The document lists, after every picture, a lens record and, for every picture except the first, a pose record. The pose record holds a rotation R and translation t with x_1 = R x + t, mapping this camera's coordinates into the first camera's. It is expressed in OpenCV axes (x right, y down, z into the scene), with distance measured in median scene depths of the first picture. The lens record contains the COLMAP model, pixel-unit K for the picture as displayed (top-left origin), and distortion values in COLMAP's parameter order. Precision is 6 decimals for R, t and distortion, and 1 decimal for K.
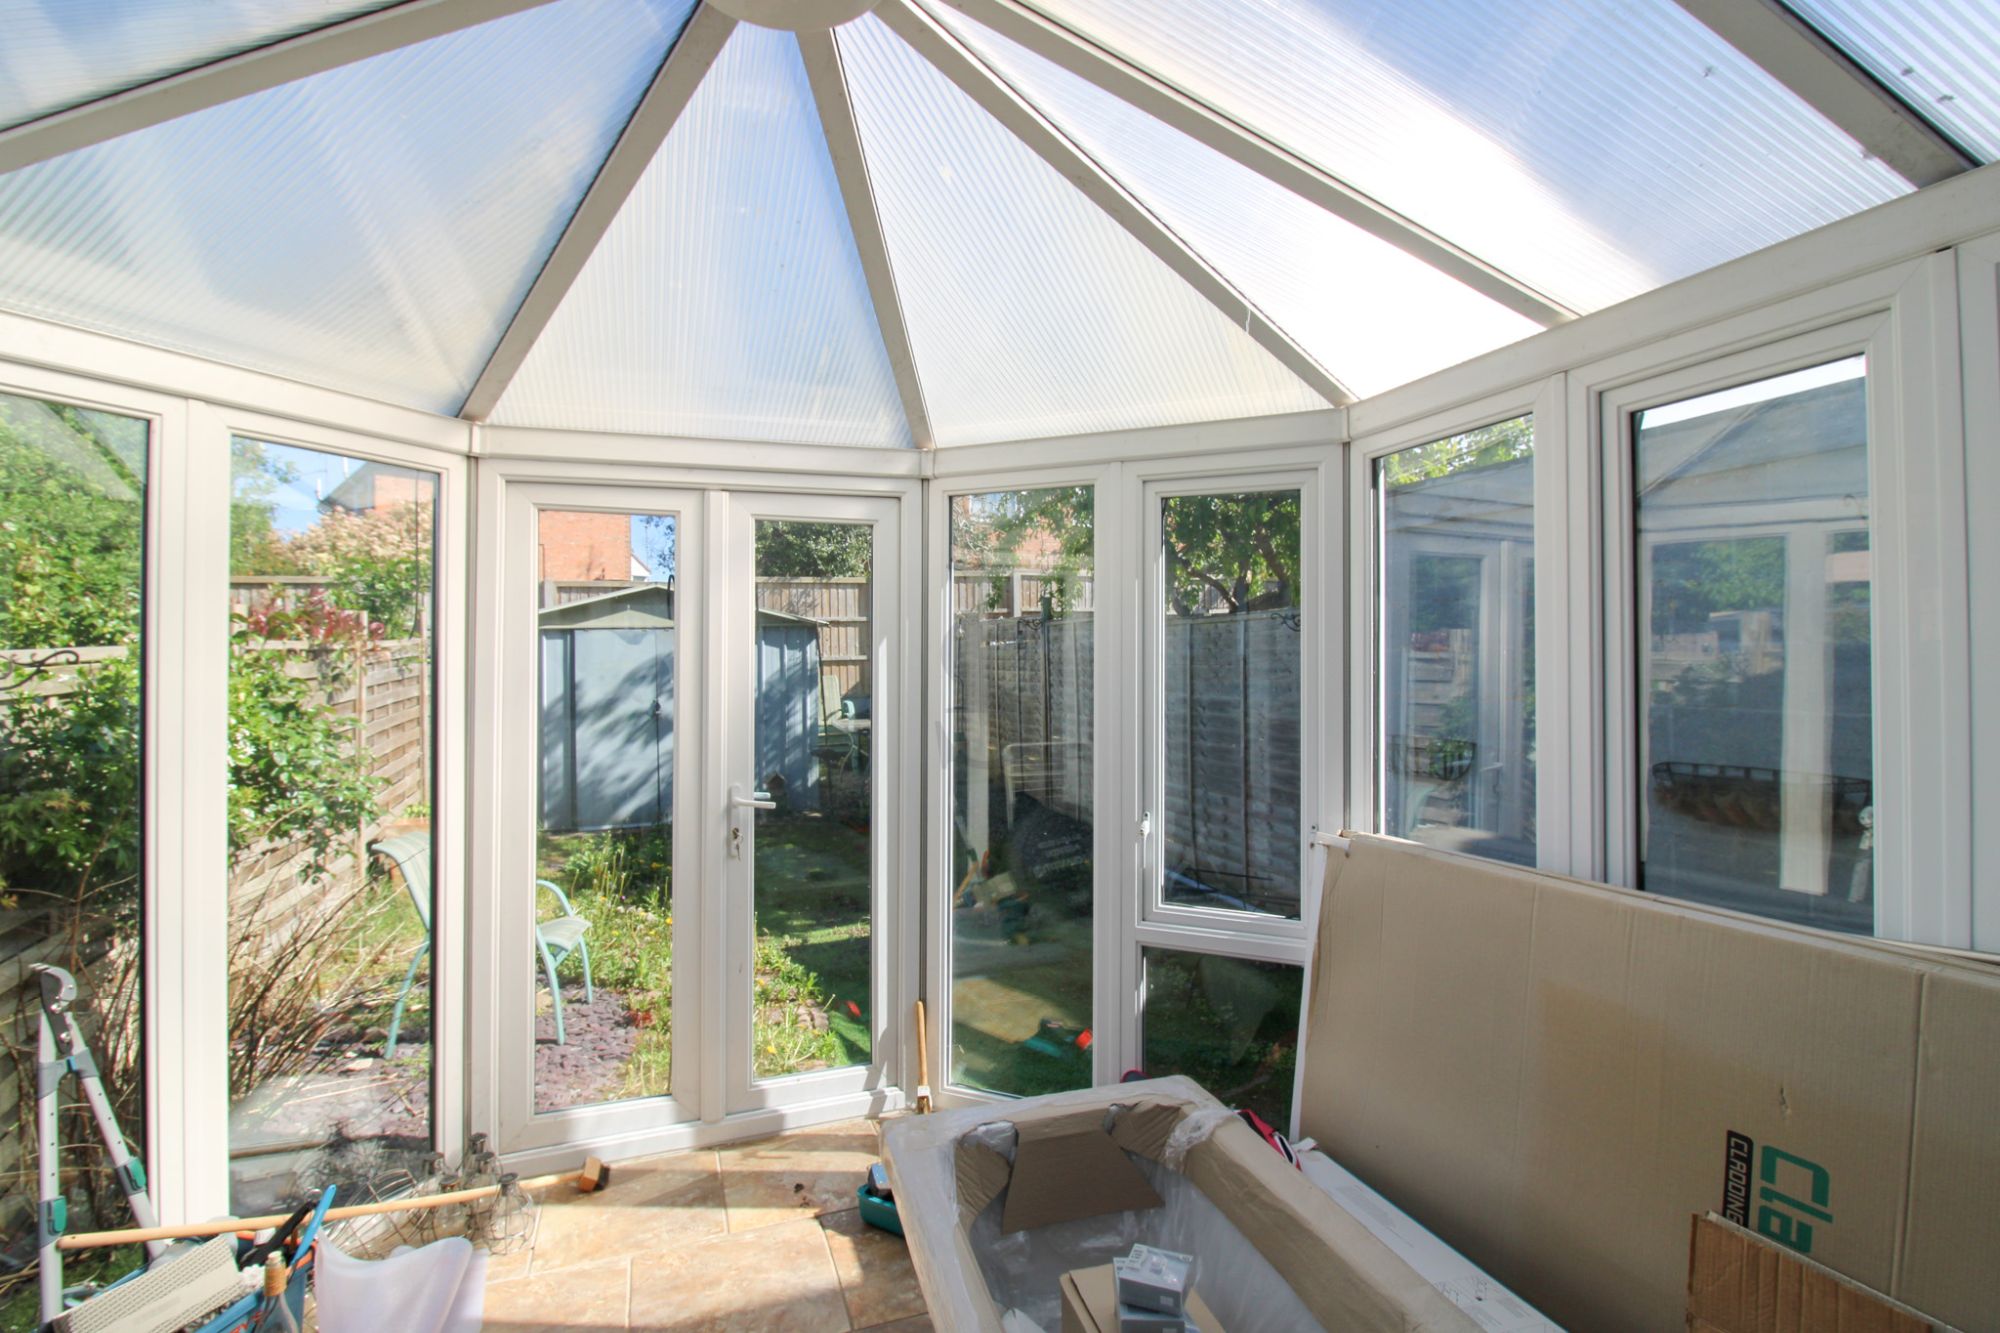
lens RADIAL K [[969.3, 0, 993.6], [0, 969.3, 655.7], [0, 0, 1]] dist [-0.013903, 0.000045]
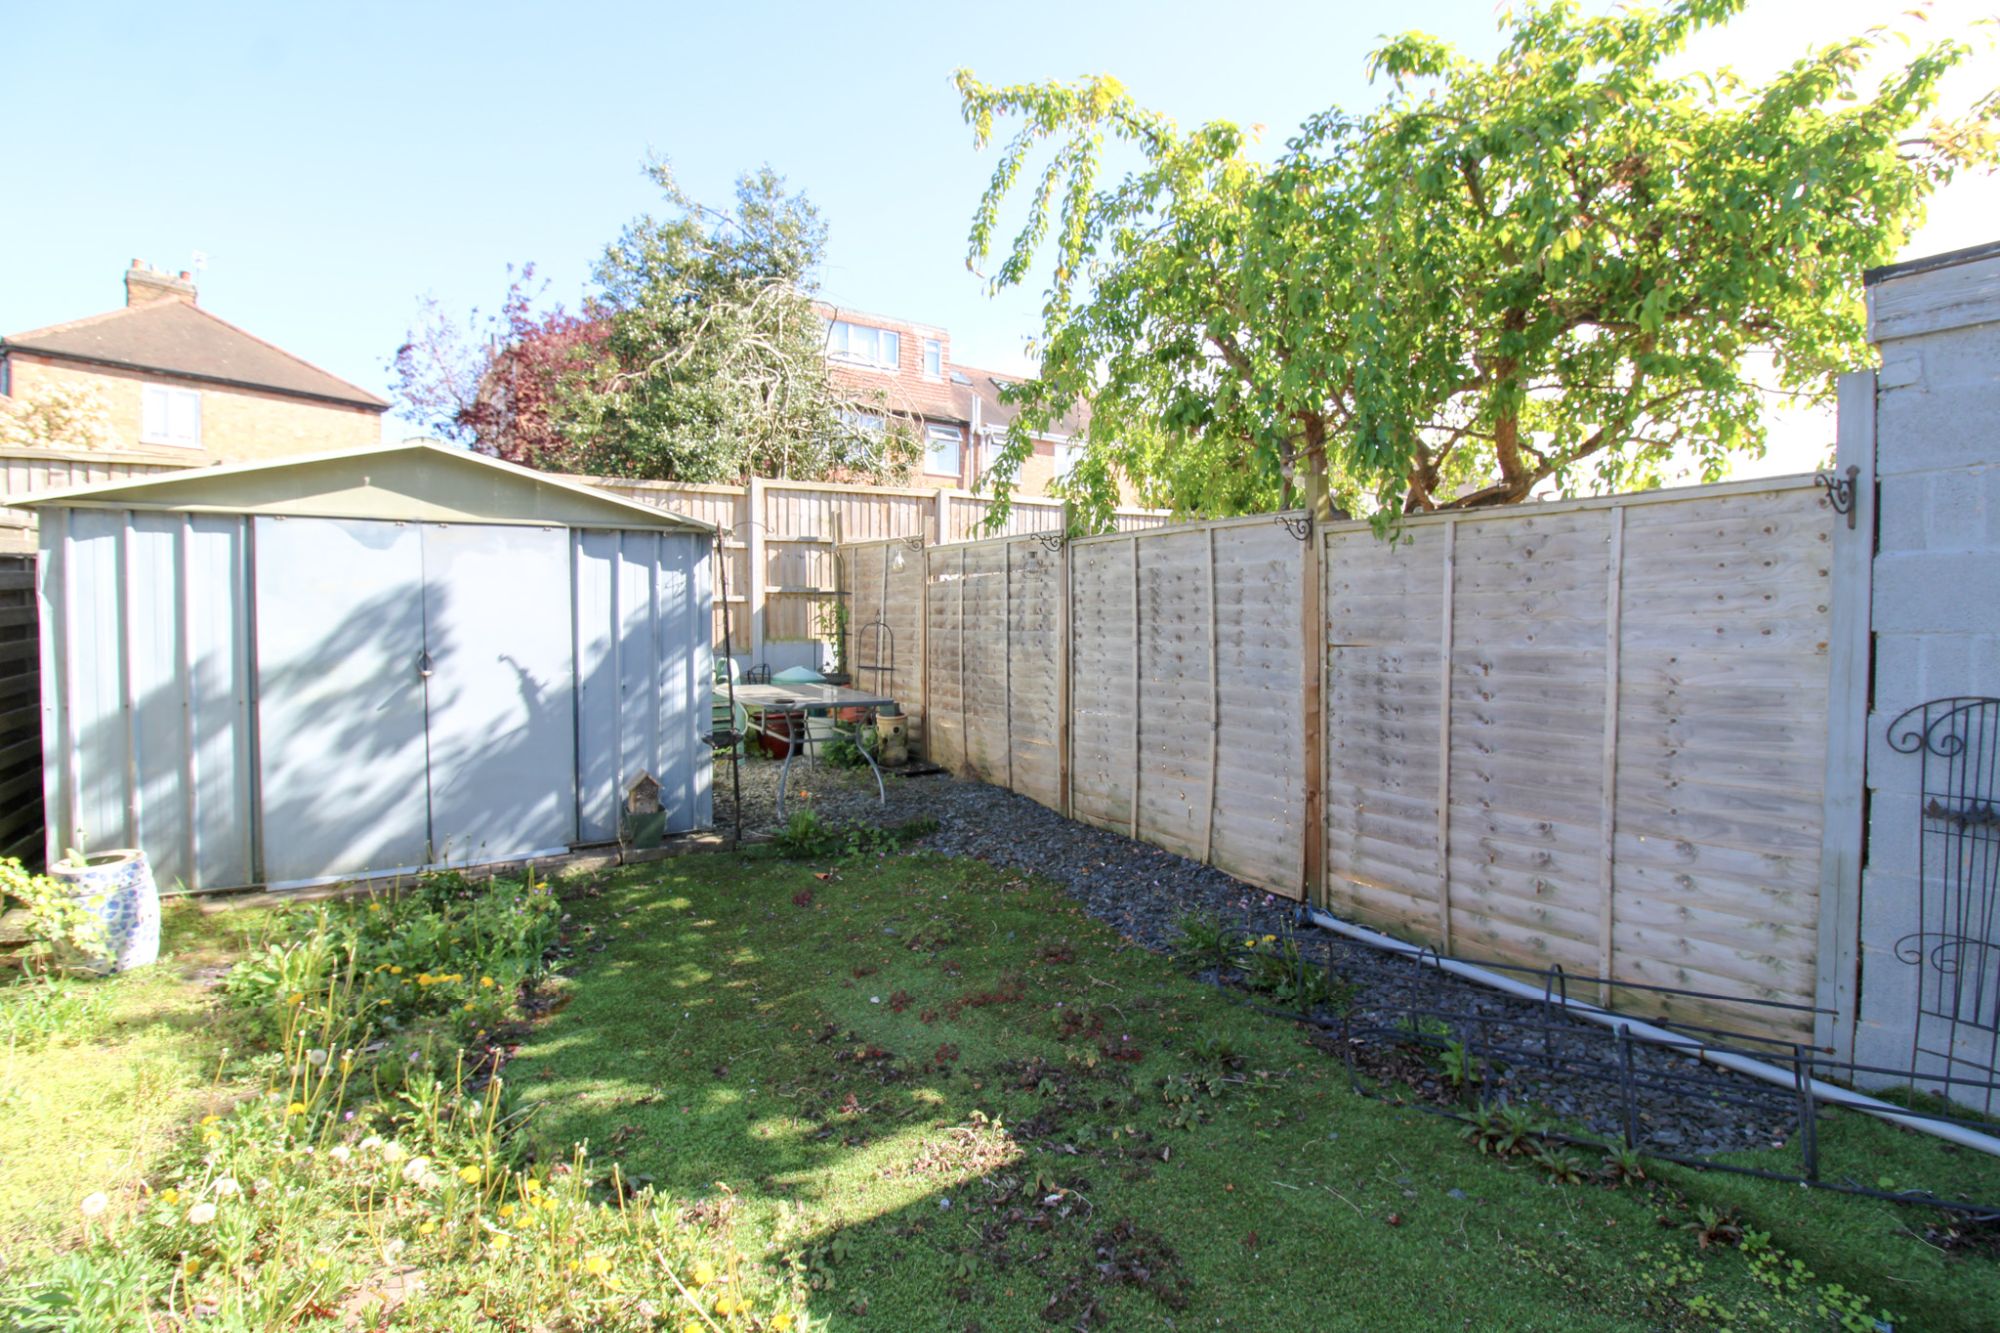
lens RADIAL K [[918.5, 0, 1002.0], [0, 918.5, 658.8], [0, 0, 1]] dist [-0.028531, -0.000240]
pose [[0.971965, 0.009468, 0.234935, -0.146682], [-0.018065, 0.999242, 0.034470, 0.026952], [-0.234431, -0.037748, 0.971400, 0.412564]]
